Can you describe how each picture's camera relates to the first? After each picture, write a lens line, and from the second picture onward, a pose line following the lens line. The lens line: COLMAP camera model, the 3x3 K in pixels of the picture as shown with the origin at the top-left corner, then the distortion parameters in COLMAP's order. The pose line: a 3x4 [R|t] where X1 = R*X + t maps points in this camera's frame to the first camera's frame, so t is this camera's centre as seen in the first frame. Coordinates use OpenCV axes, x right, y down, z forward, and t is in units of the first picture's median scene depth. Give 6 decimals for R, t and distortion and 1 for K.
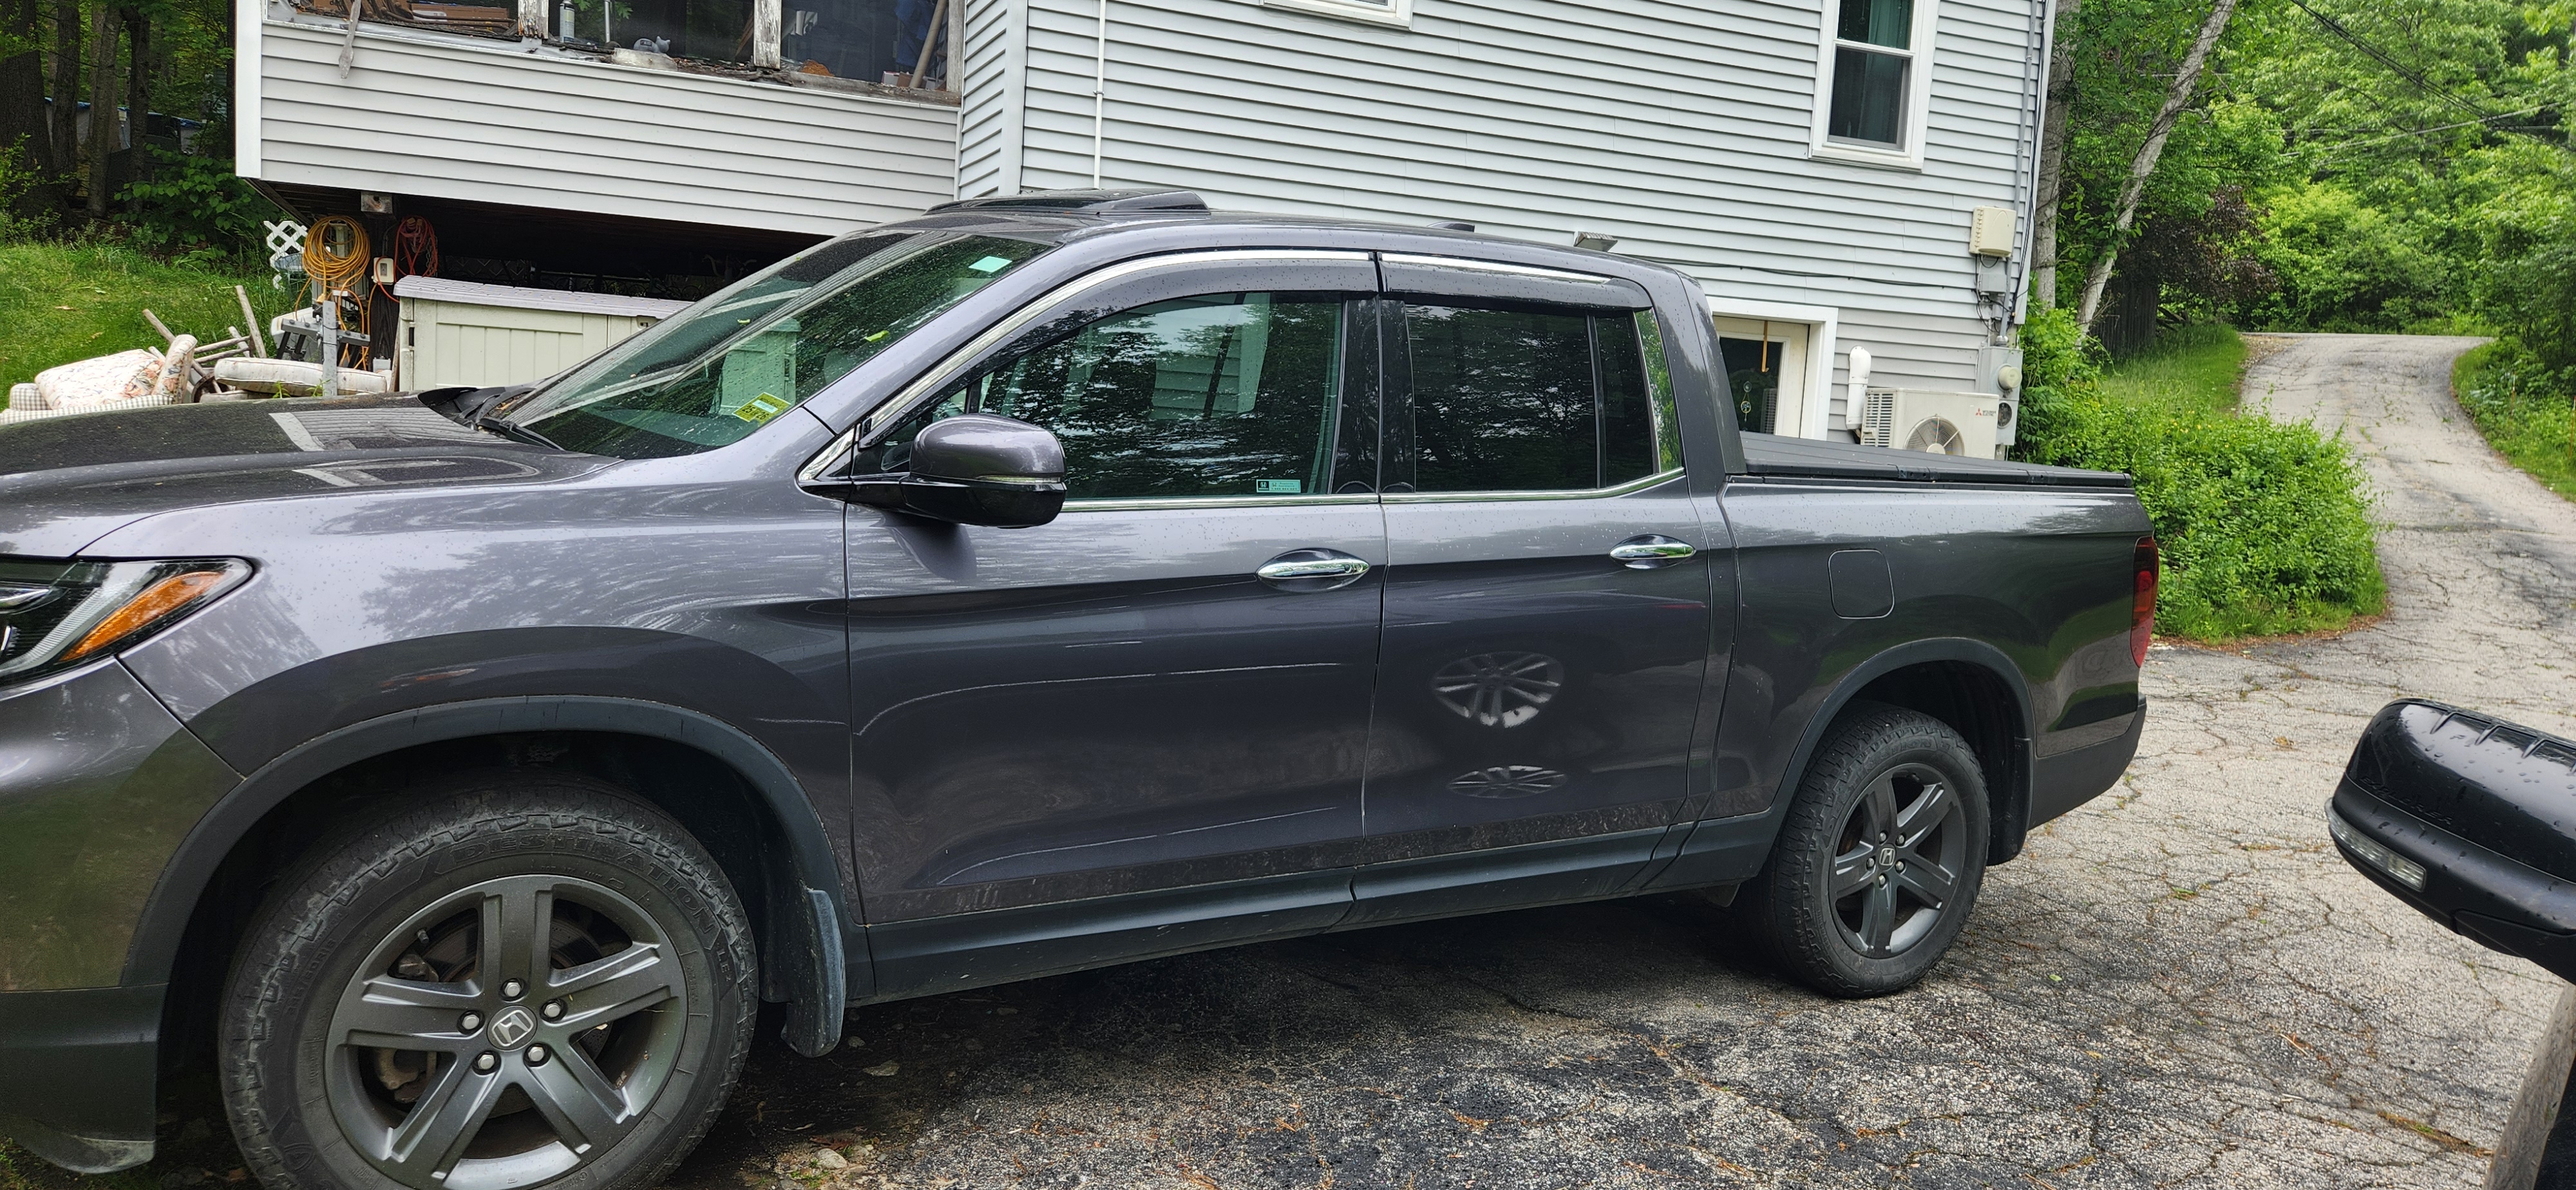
lens RADIAL K [[1736.1, 0, 1244.6], [0, 1736.1, 589.6], [0, 0, 1]] dist [0.063375, -0.060248]
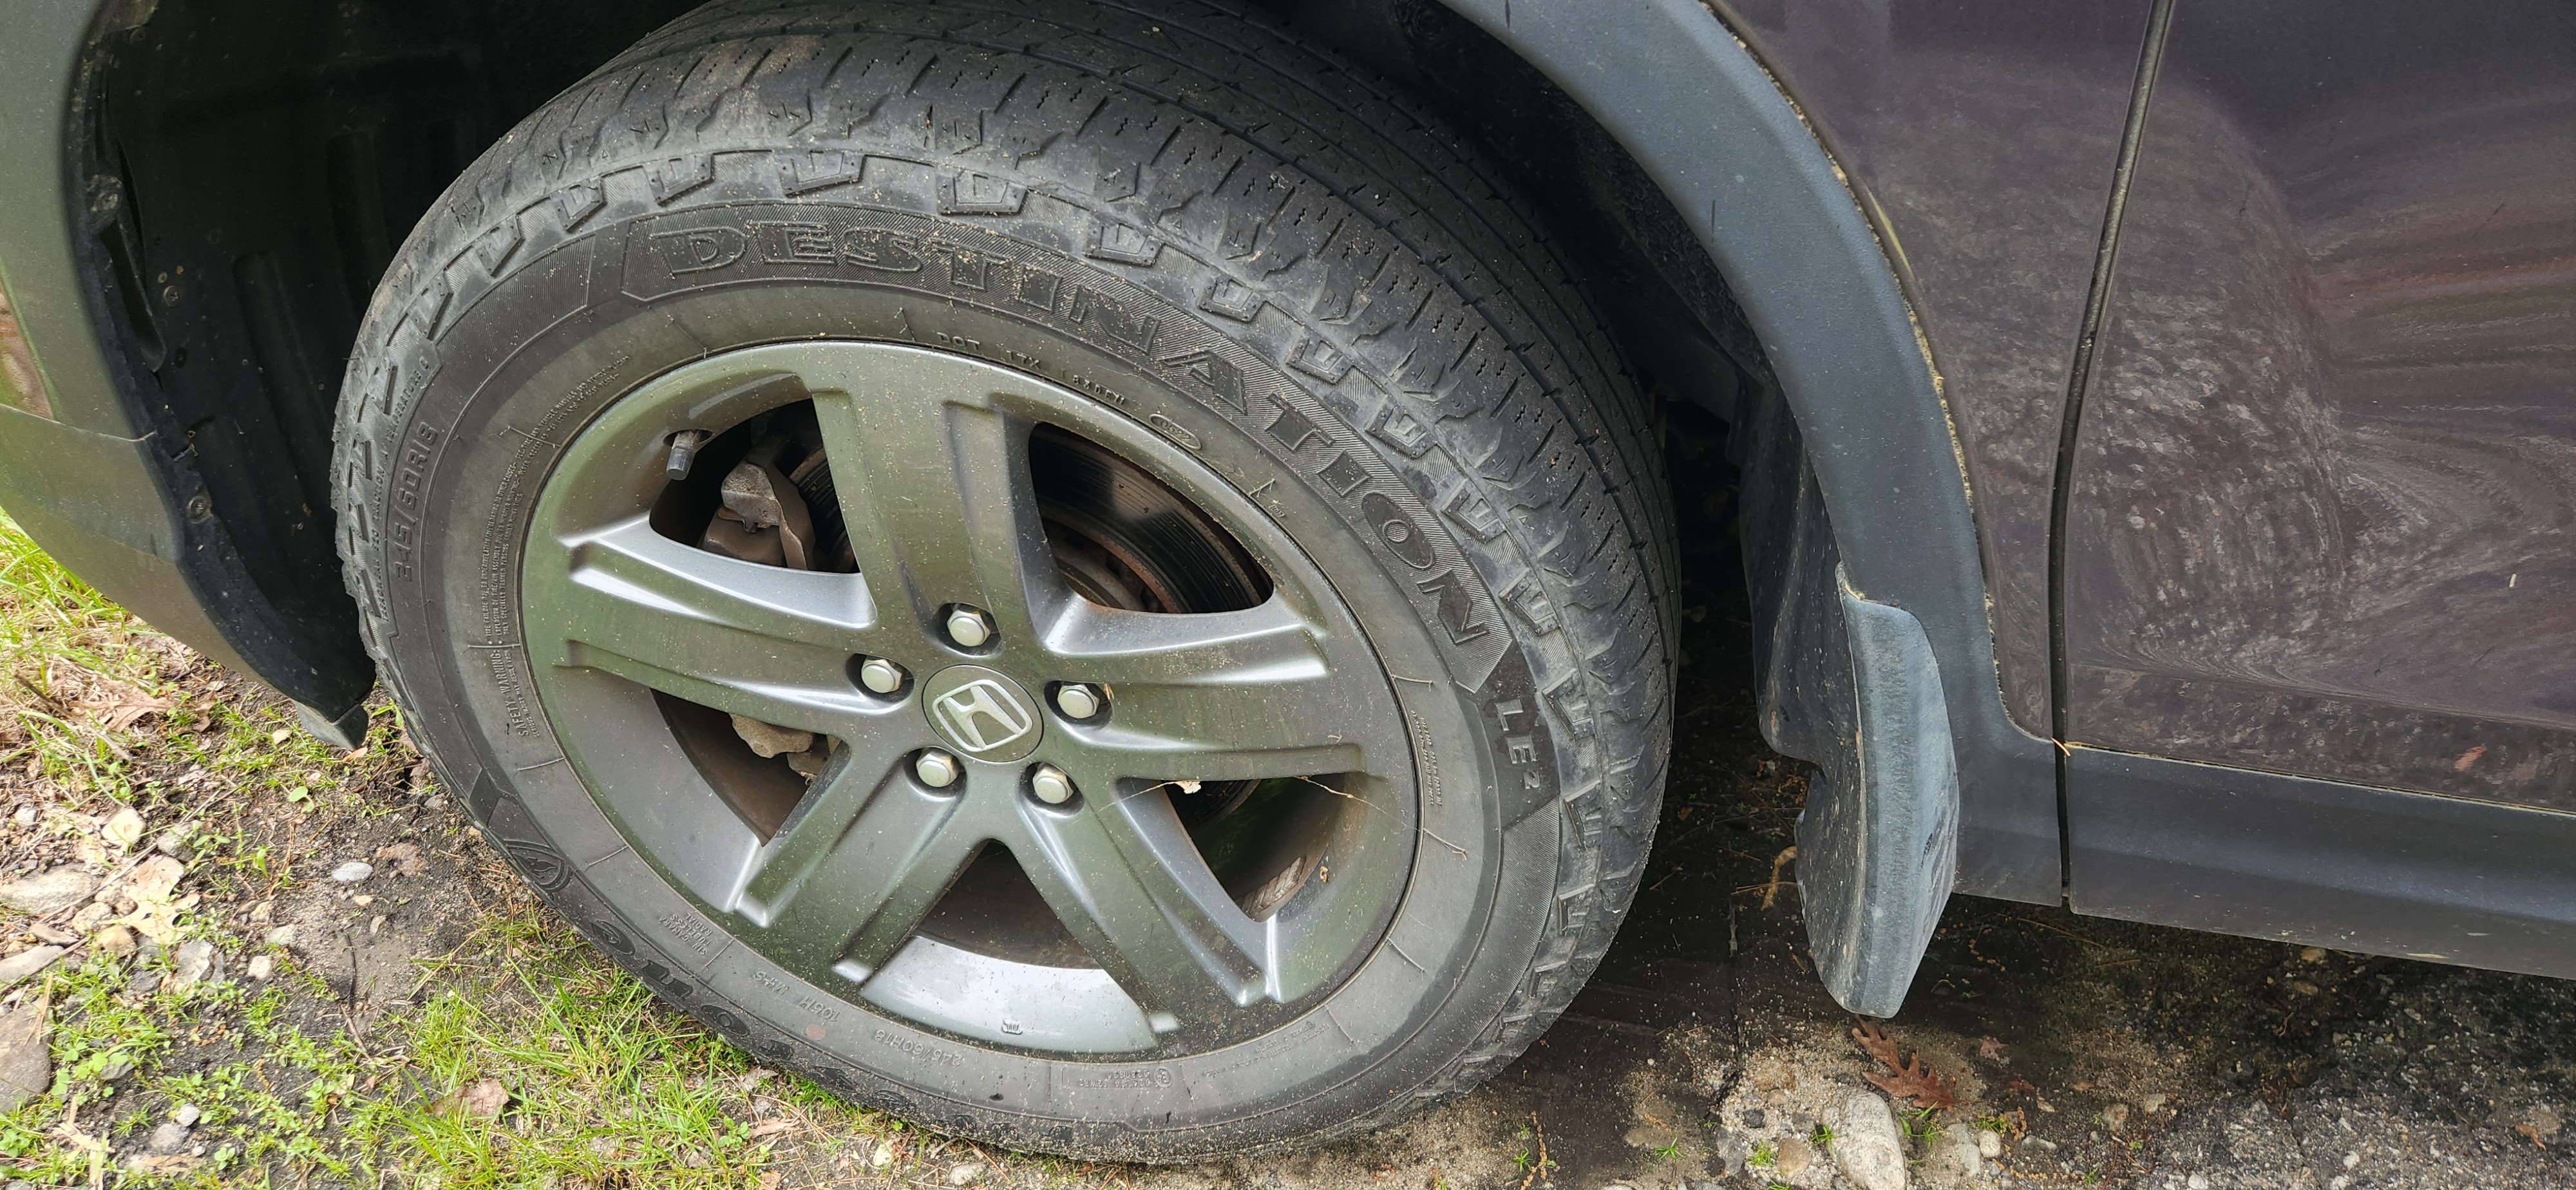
lens RADIAL K [[1736.1, 0, 1244.6], [0, 1736.1, 589.6], [0, 0, 1]] dist [0.063375, -0.060248]
pose [[0.704707, 0.336128, -0.624824, -0.157271], [-0.037495, 0.897070, 0.440295, 0.062110], [0.708507, -0.286851, 0.644775, 0.805950]]
